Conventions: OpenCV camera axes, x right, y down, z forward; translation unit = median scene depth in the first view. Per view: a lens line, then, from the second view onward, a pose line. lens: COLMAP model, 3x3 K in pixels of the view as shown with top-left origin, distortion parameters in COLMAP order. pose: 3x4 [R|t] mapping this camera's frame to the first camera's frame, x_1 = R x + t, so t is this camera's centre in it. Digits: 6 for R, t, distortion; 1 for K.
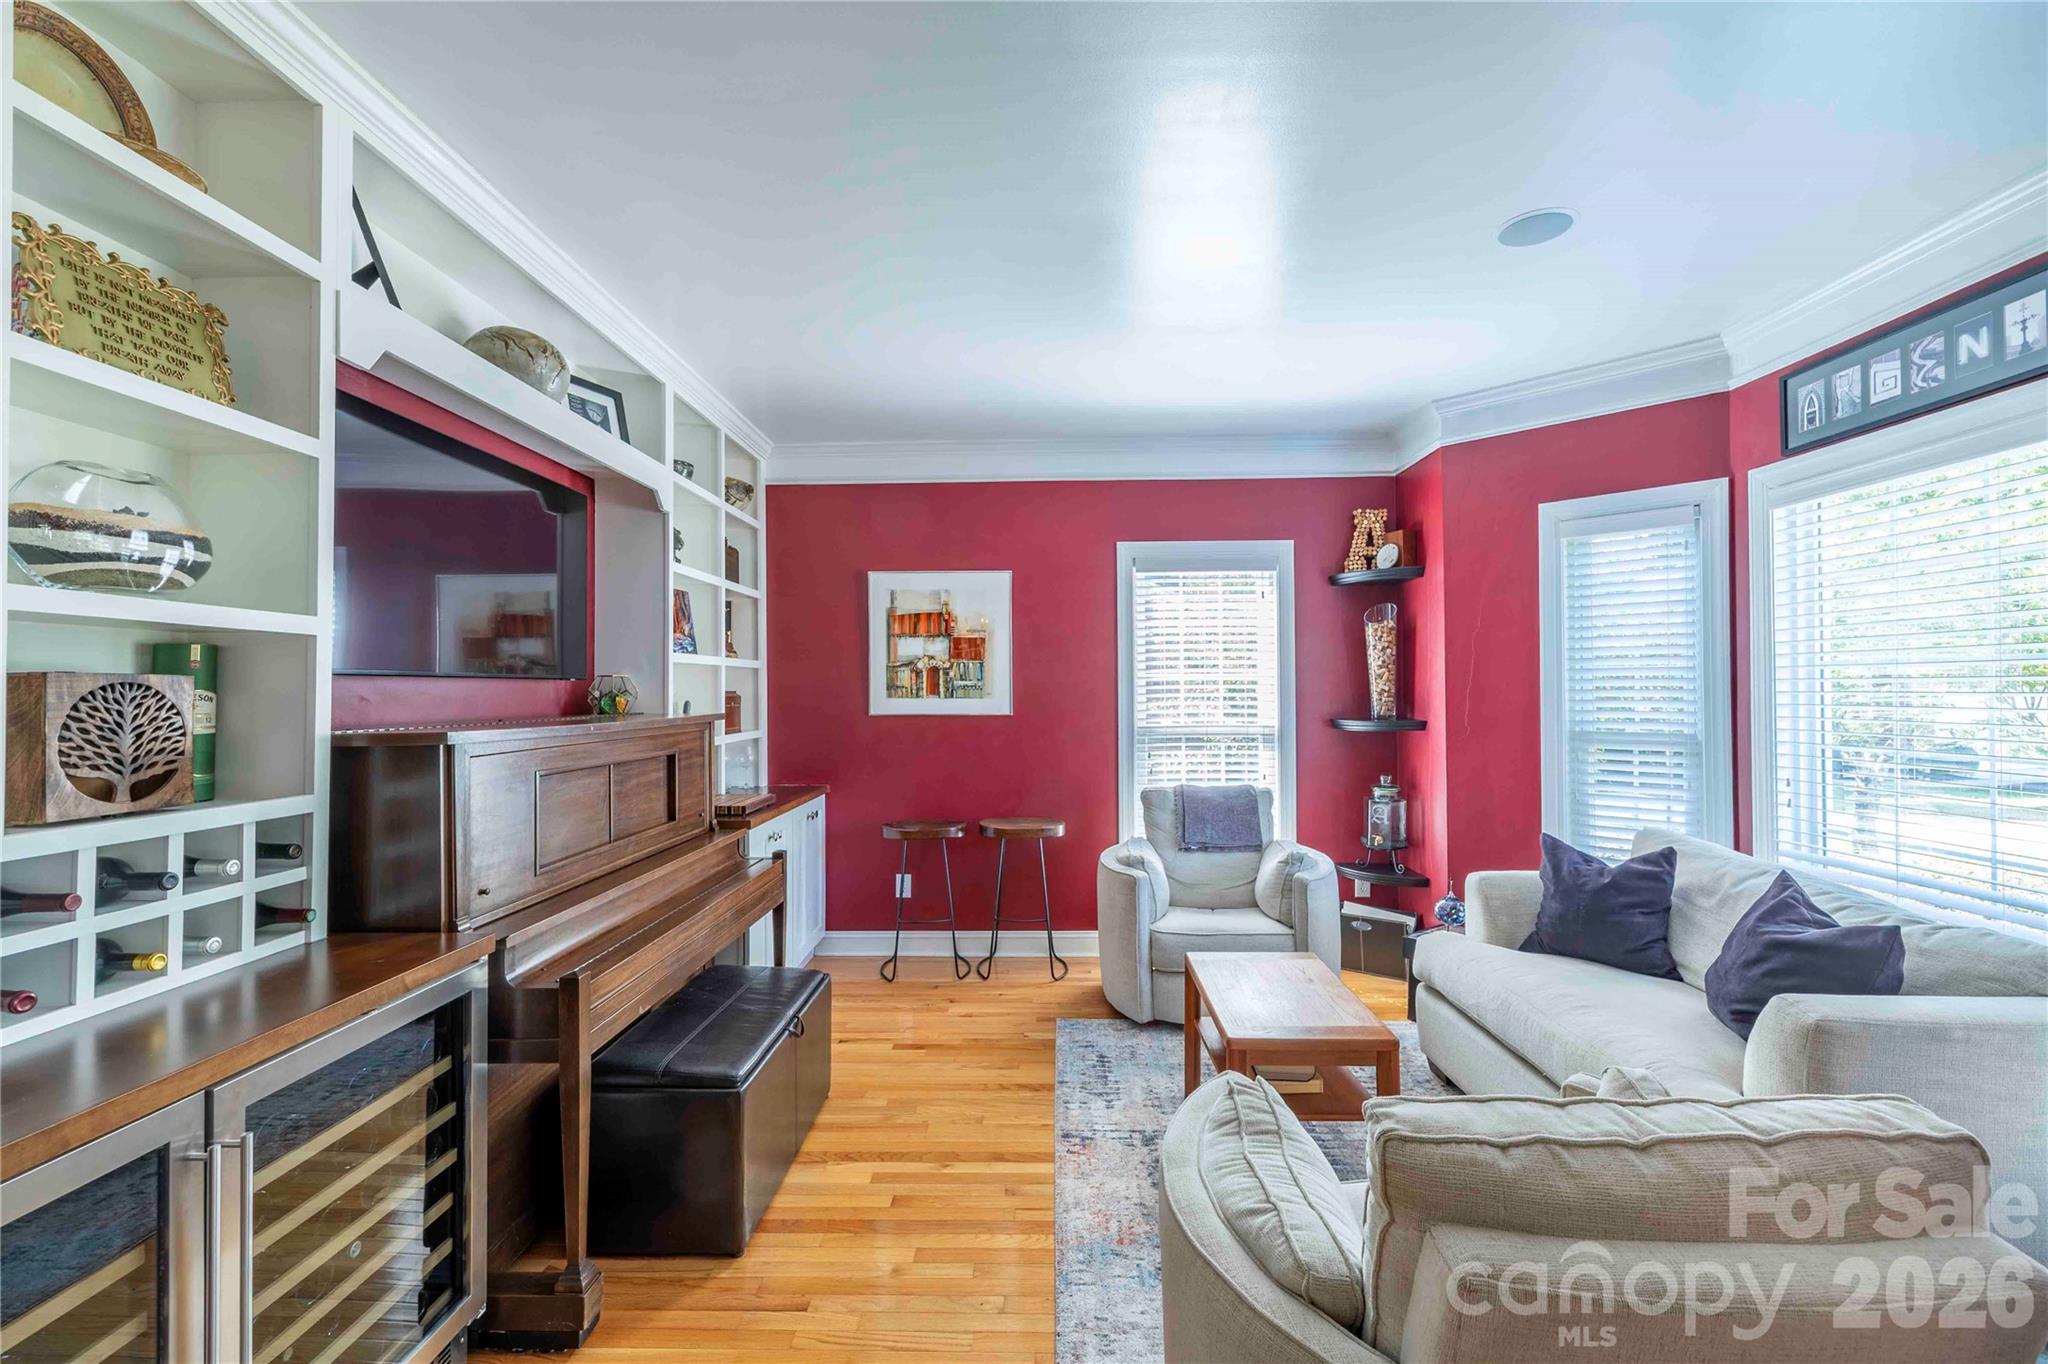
lens RADIAL K [[861.1, 0, 1024.0], [0, 861.1, 682.0], [0, 0, 1]] dist [0.008924, 0.000302]
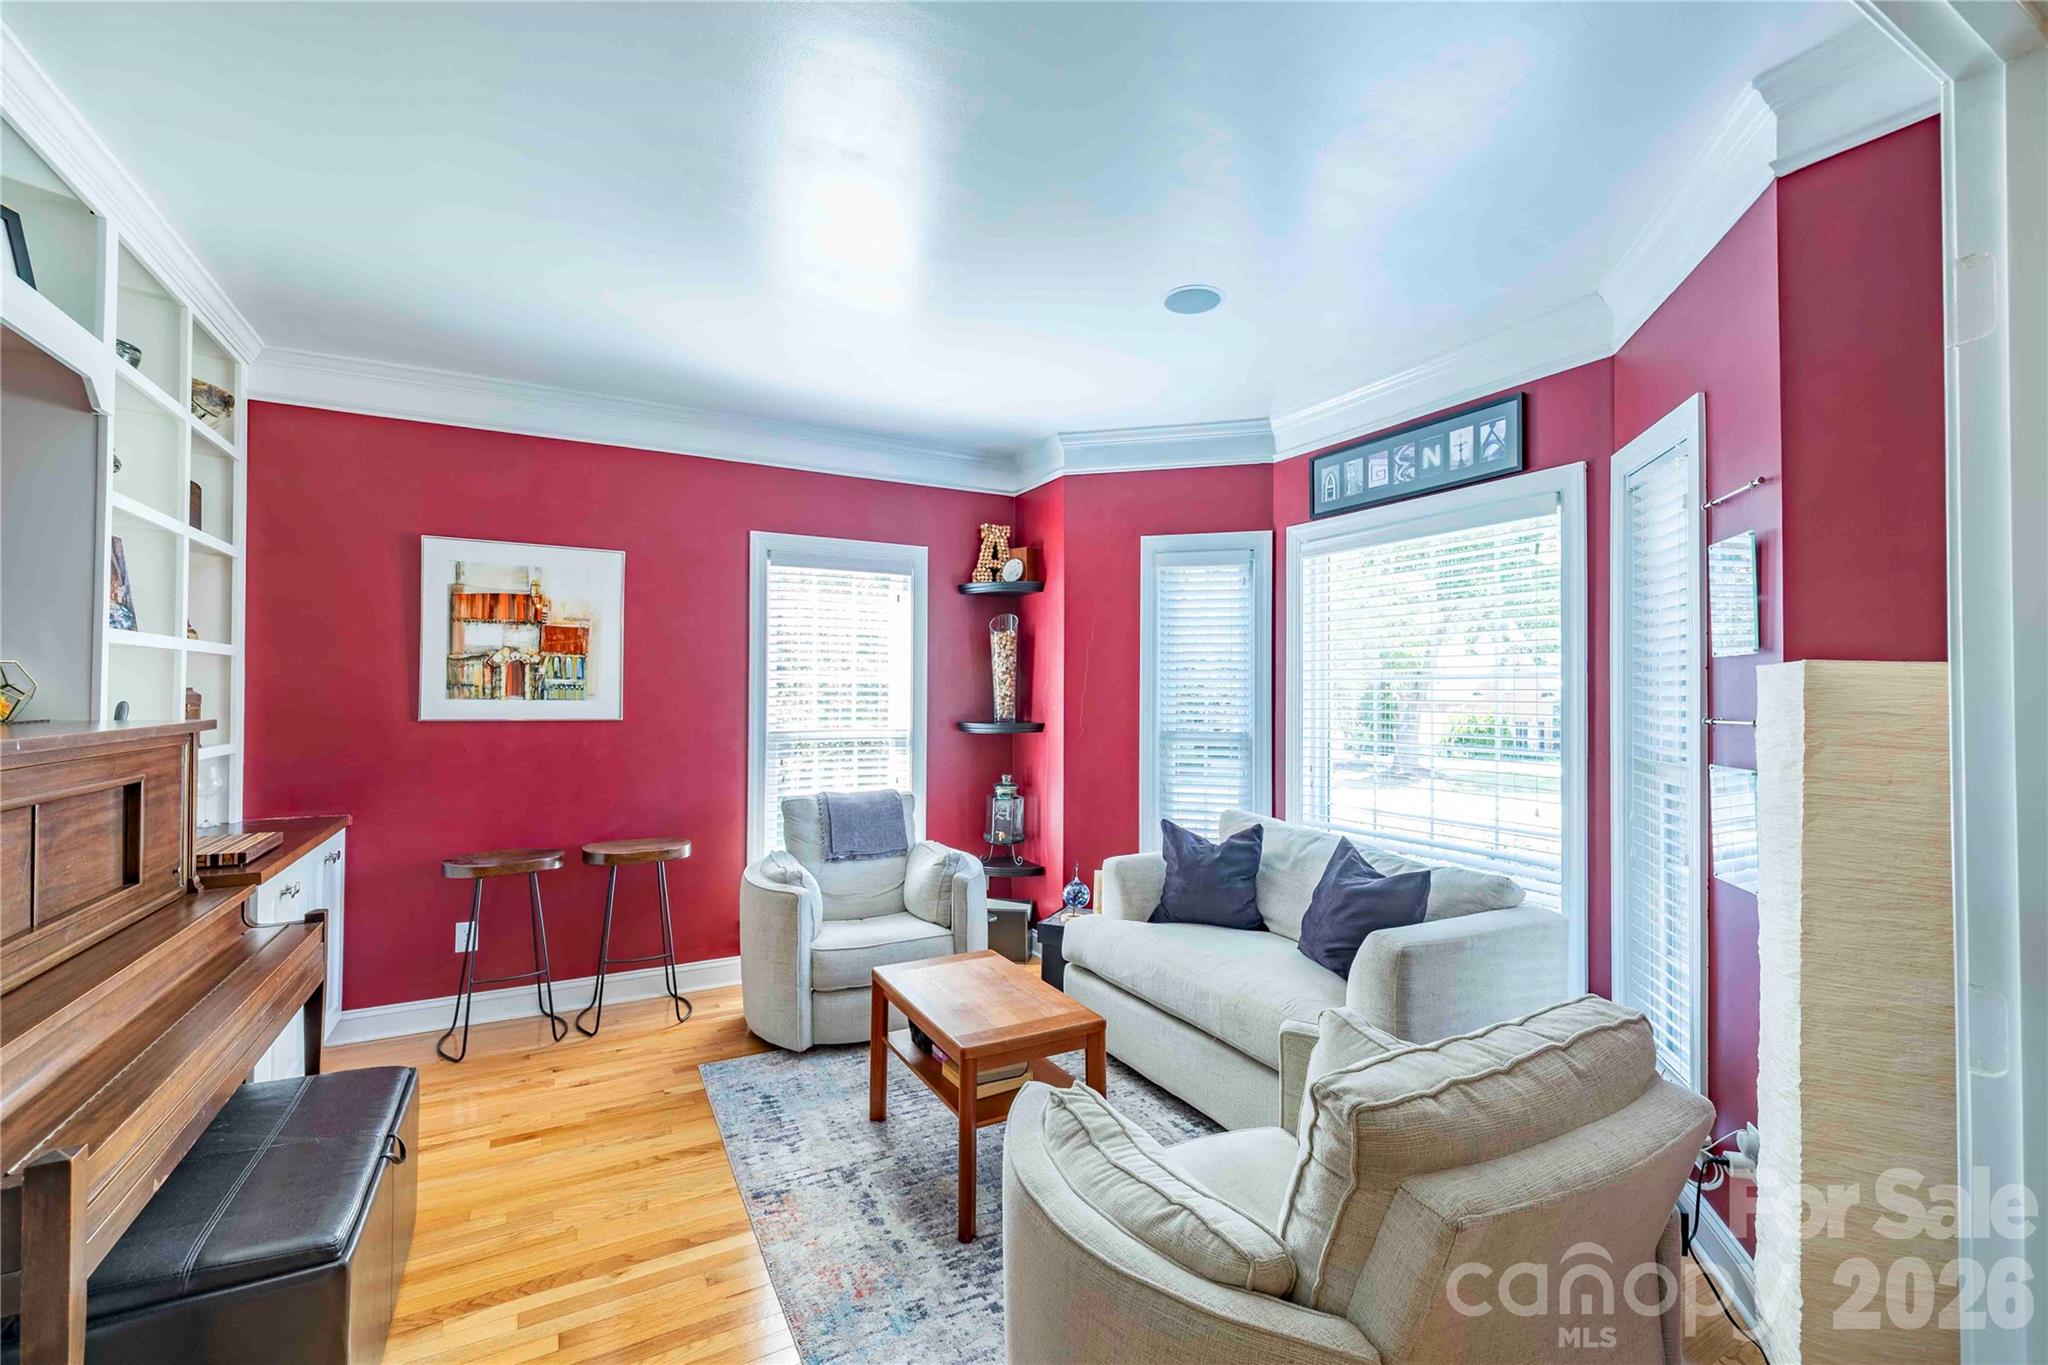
lens RADIAL K [[868.1, 0, 1017.8], [0, 868.1, 681.2], [0, 0, 1]] dist [0.007626, 0.000290]
pose [[0.867332, 0.017133, 0.497435, -0.131512], [-0.015038, 0.999853, -0.008216, 0.001437], [-0.497503, -0.000354, 0.867462, 0.070967]]
